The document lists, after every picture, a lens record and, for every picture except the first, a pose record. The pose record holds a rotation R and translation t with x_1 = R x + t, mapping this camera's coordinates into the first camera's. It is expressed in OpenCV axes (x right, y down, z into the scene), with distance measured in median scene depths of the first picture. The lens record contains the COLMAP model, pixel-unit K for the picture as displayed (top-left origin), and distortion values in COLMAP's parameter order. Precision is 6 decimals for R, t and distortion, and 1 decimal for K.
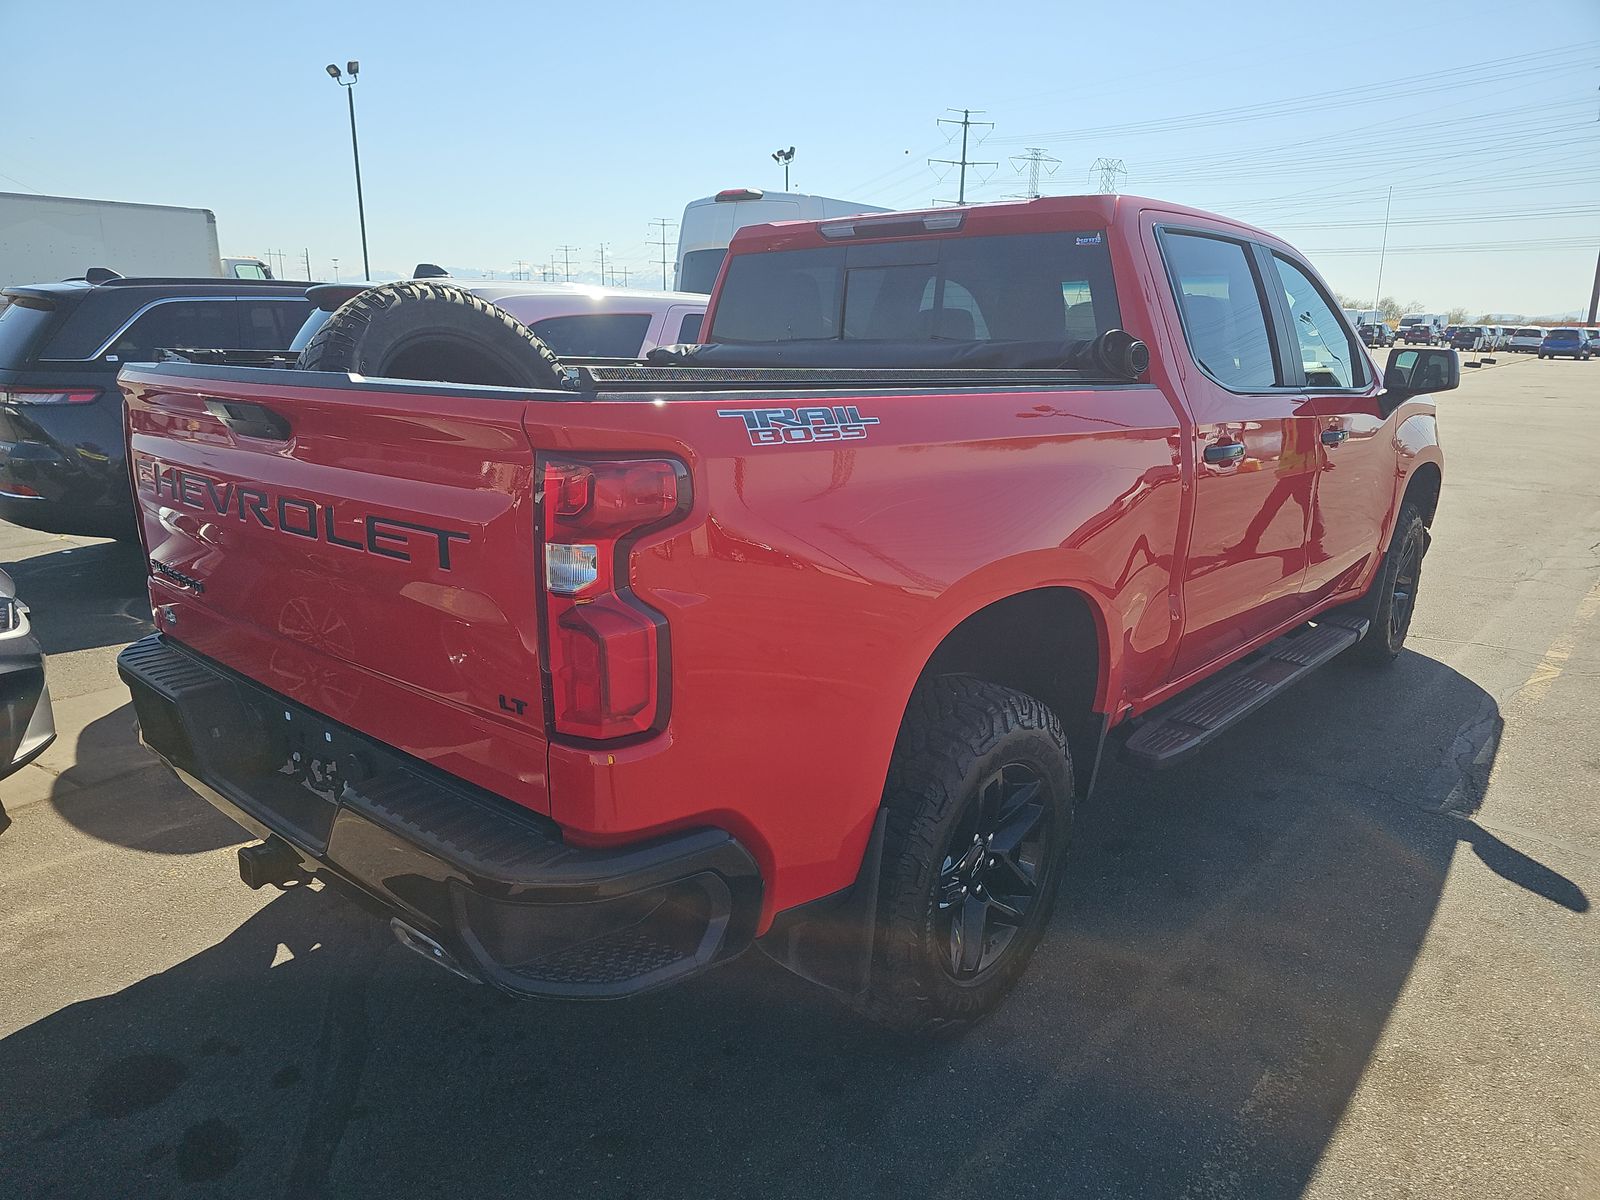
lens RADIAL K [[1054.8, 0, 800.0], [0, 1054.8, 600.0], [0, 0, 1]] dist [0.039780, 0.000529]
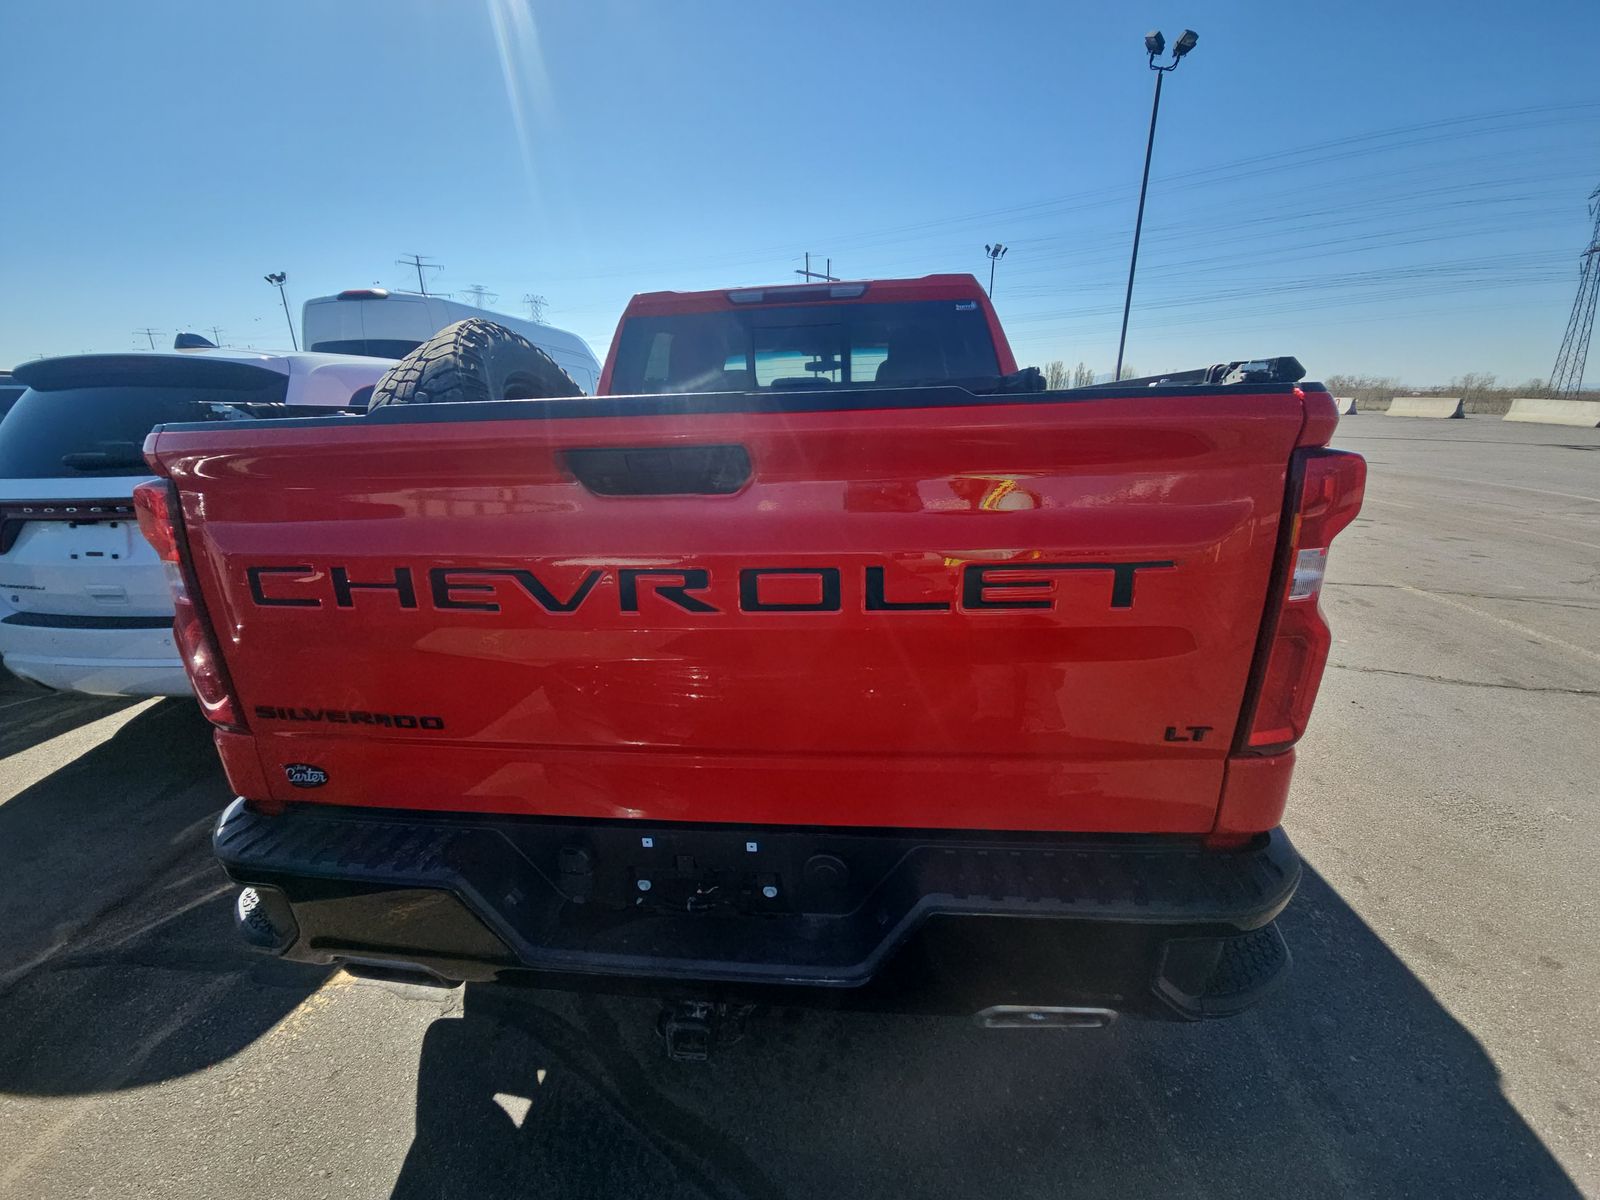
lens RADIAL K [[647.5, 0, 793.3], [0, 647.5, 598.8], [0, 0, 1]] dist [0.017975, -0.013281]
pose [[0.813493, -0.204507, 0.544432, -0.480043], [0.182418, 0.978618, 0.095032, -0.076790], [-0.552225, 0.022006, 0.833404, 0.405221]]
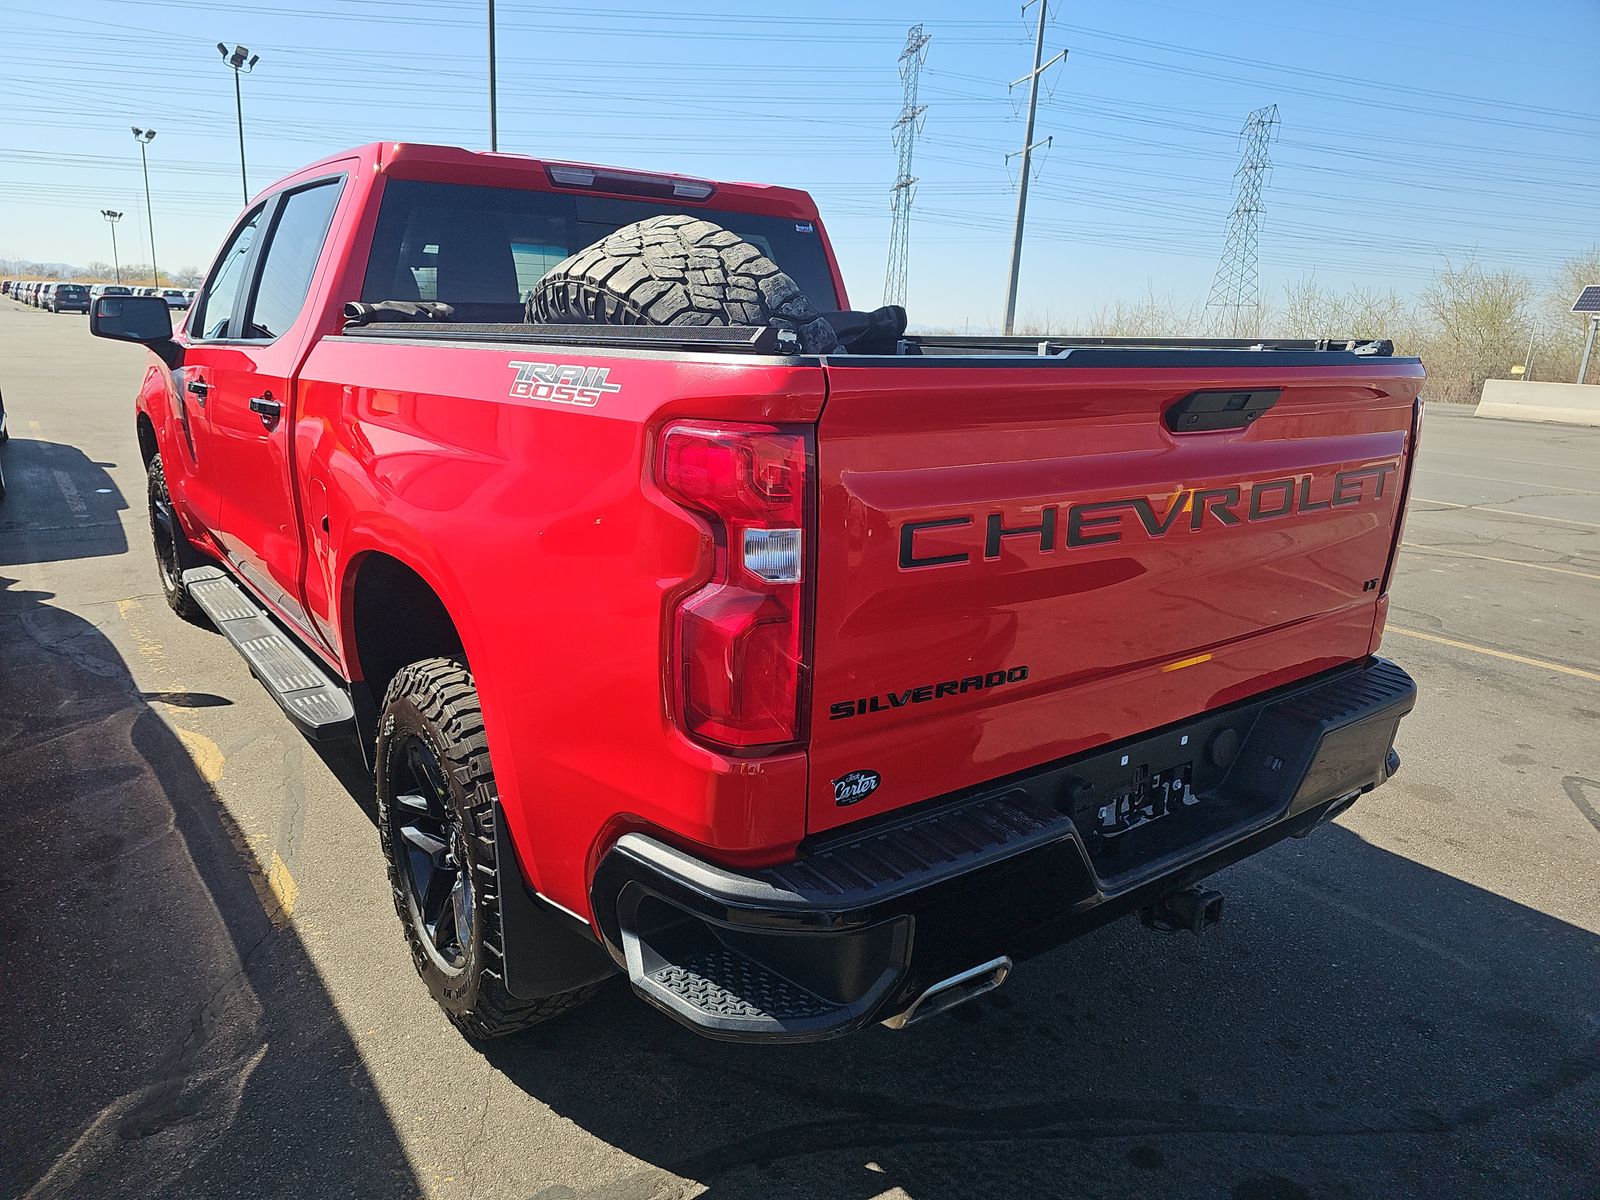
lens RADIAL K [[1076.3, 0, 800.0], [0, 1076.3, 600.0], [0, 0, 1]] dist [-0.003986, -0.001172]
pose [[0.193543, -0.251419, 0.948330, -1.014228], [0.208961, 0.954991, 0.210538, -0.193909], [-0.958580, 0.157416, 0.237369, 0.787529]]
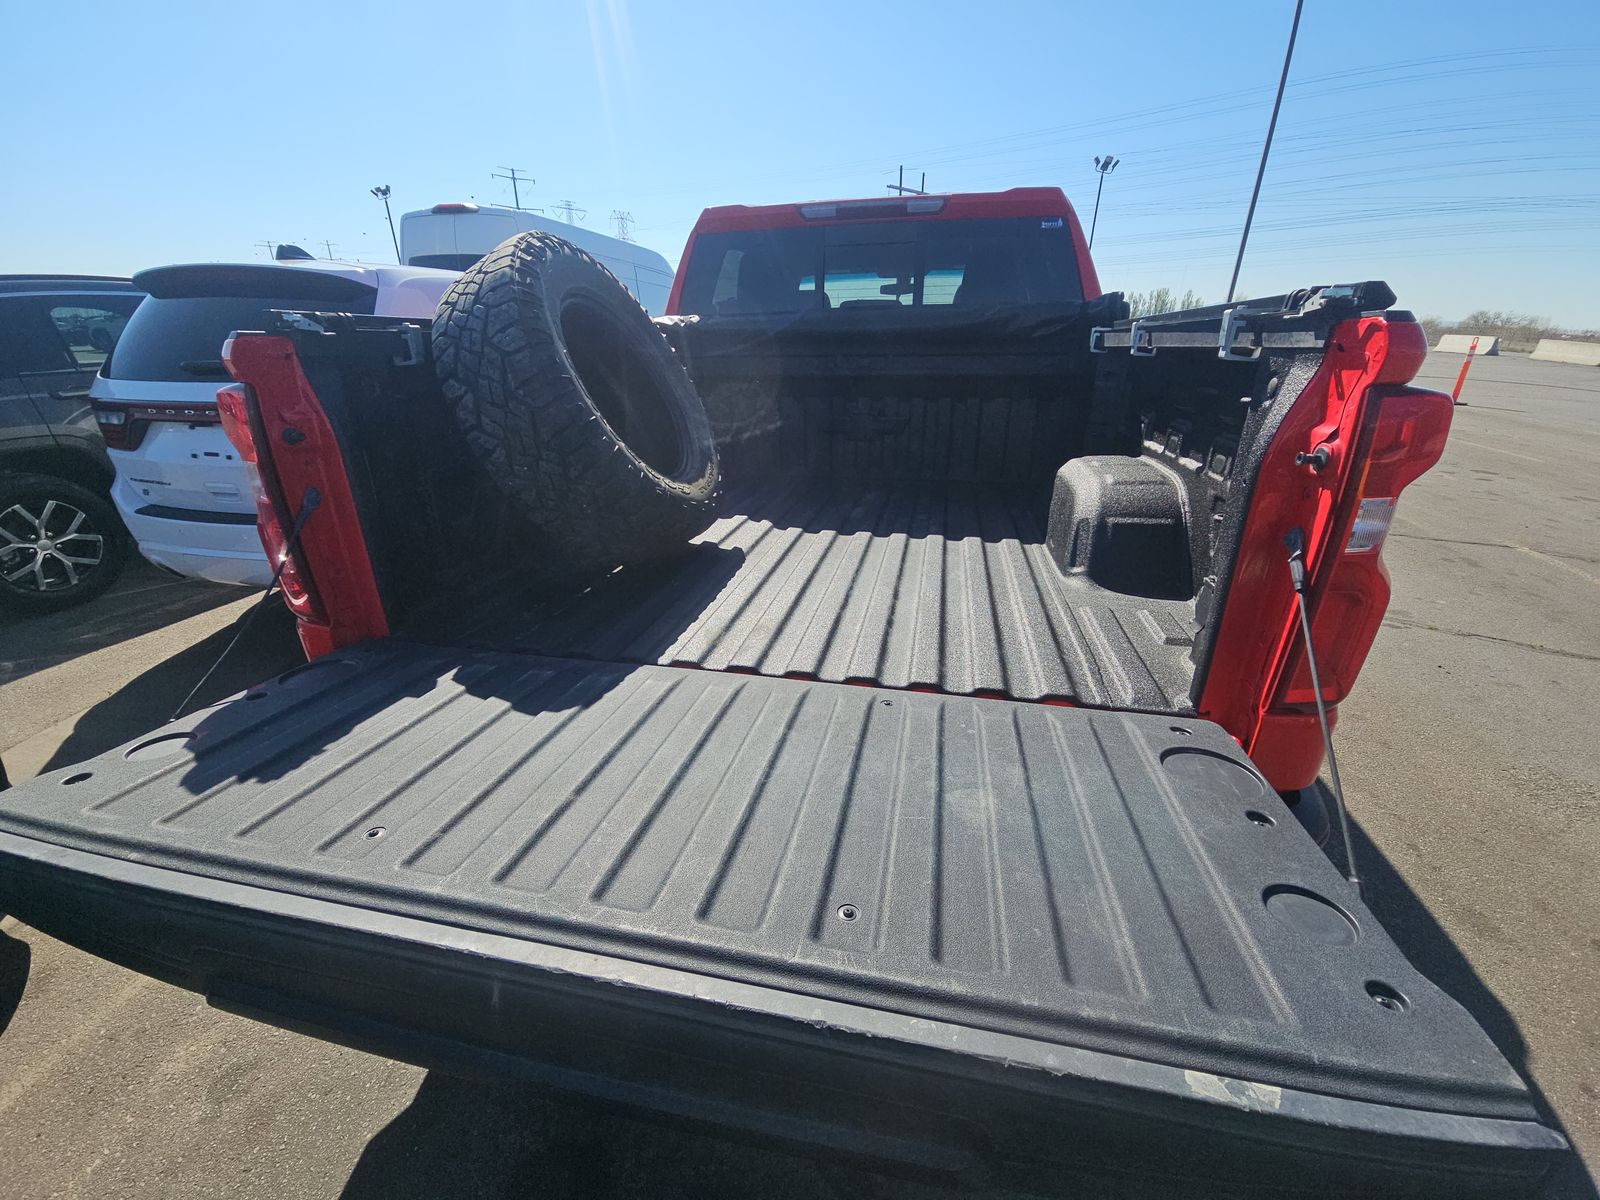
lens RADIAL K [[636.1, 0, 807.3], [0, 636.1, 583.9], [0, 0, 1]] dist [0.025139, -0.017554]
pose [[0.869088, -0.203703, 0.450768, -0.459254], [0.141972, 0.975652, 0.167174, -0.071928], [-0.473847, -0.081292, 0.876847, 0.396914]]
